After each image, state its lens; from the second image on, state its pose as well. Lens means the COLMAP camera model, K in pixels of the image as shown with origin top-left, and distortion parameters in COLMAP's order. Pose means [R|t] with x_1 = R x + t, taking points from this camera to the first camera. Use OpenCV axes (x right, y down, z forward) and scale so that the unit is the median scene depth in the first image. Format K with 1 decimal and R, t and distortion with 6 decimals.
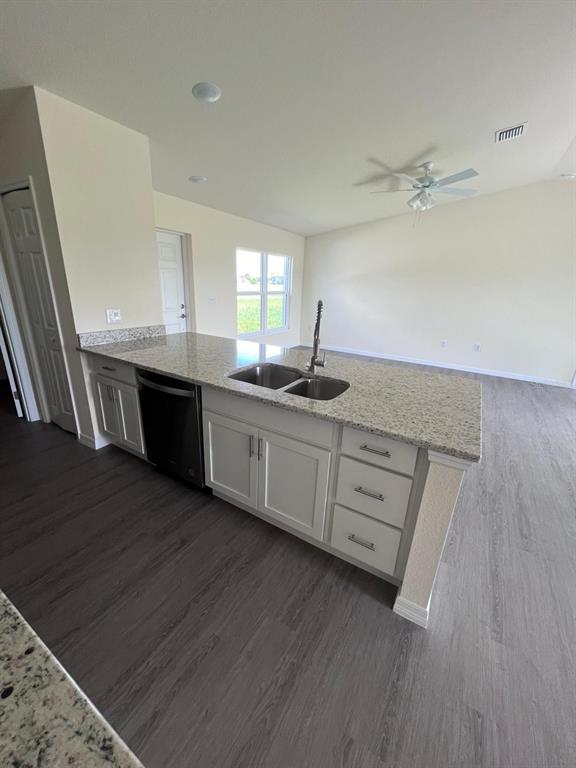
lens RADIAL K [[306.2, 0, 288.9], [0, 306.2, 380.3], [0, 0, 1]] dist [0.000217, -0.000134]
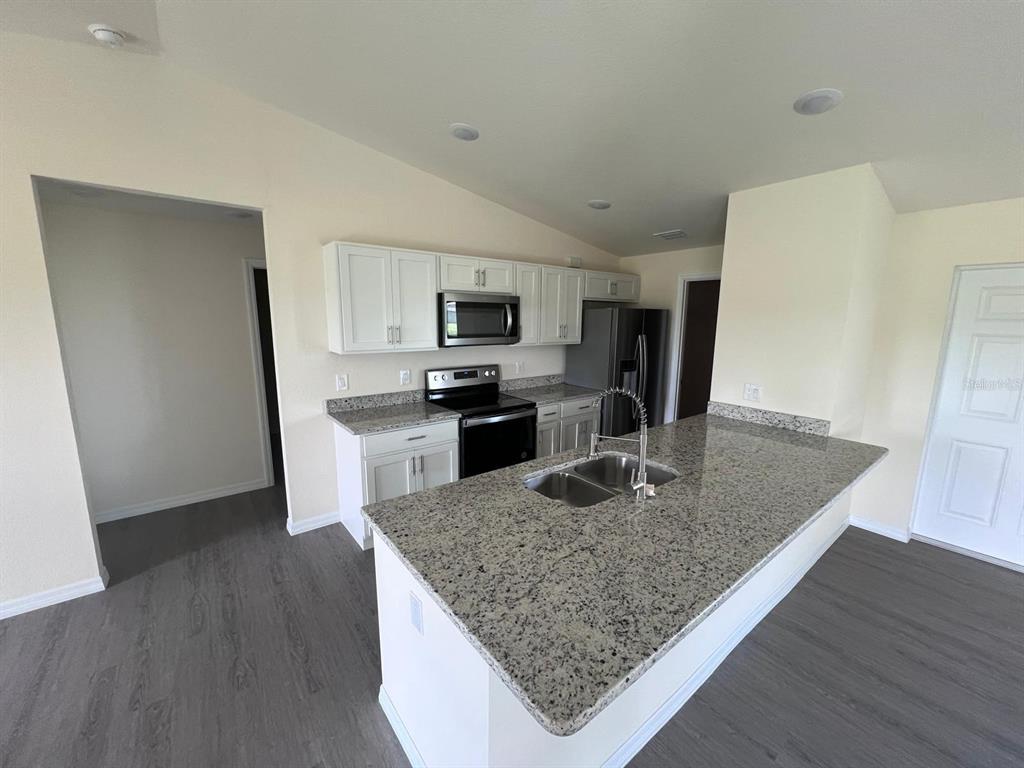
lens RADIAL K [[408.2, 0, 511.8], [0, 408.2, 386.6], [0, 0, 1]] dist [0.000217, -0.000134]
pose [[-0.351047, 0.111475, -0.929698, 1.216550], [-0.314082, 0.921347, 0.229068, -0.456462], [0.882110, 0.372415, -0.288424, 1.209527]]
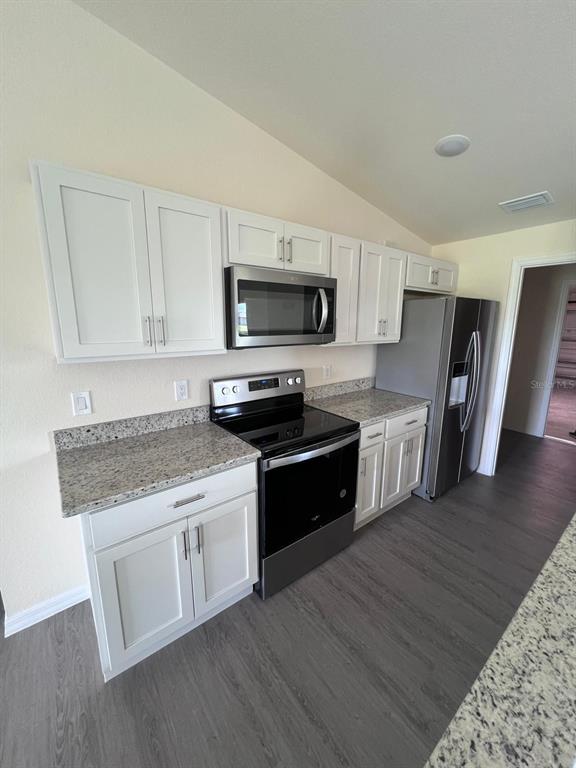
lens RADIAL K [[306.2, 0, 289.1], [0, 306.2, 382.9], [0, 0, 1]] dist [0.000217, -0.000134]
pose [[-0.352793, 0.141298, -0.924971, 0.318796], [-0.311157, 0.914559, 0.258386, -0.284736], [0.882450, 0.378968, -0.278684, 0.741587]]
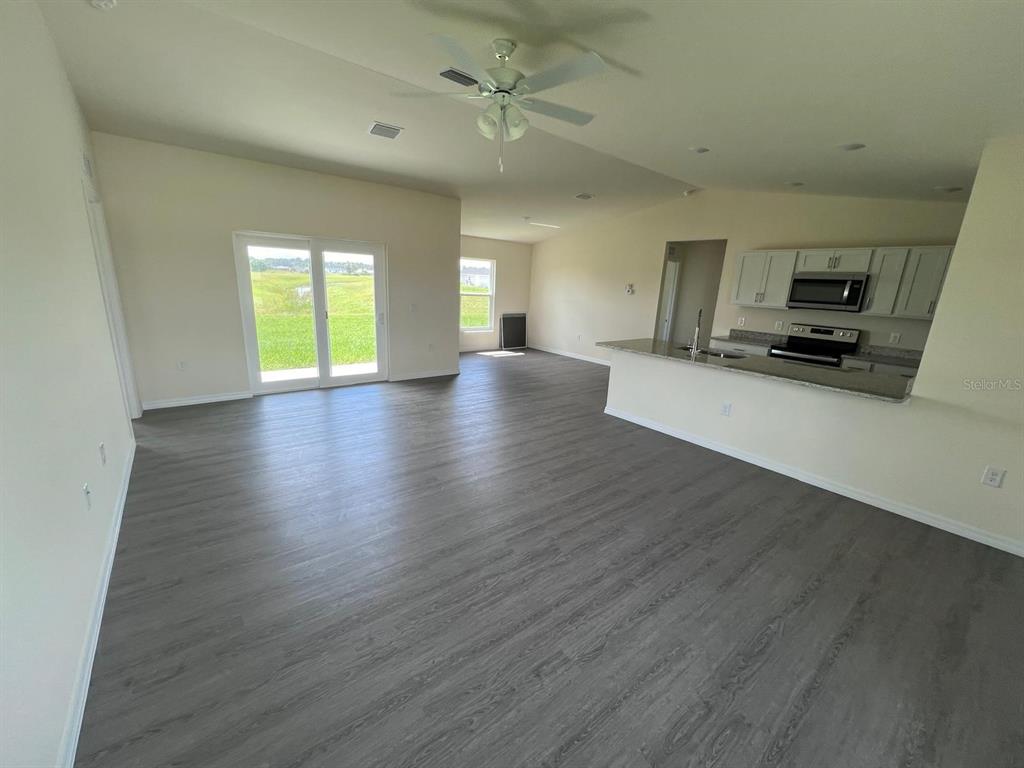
lens RADIAL K [[408.2, 0, 513.6], [0, 408.2, 383.0], [0, 0, 1]] dist [0.000217, -0.000134]
pose [[-0.931167, -0.173247, 0.320801, 0.313466], [0.023524, 0.849506, 0.527053, -1.365363], [-0.363833, 0.498321, -0.786957, 4.045984]]
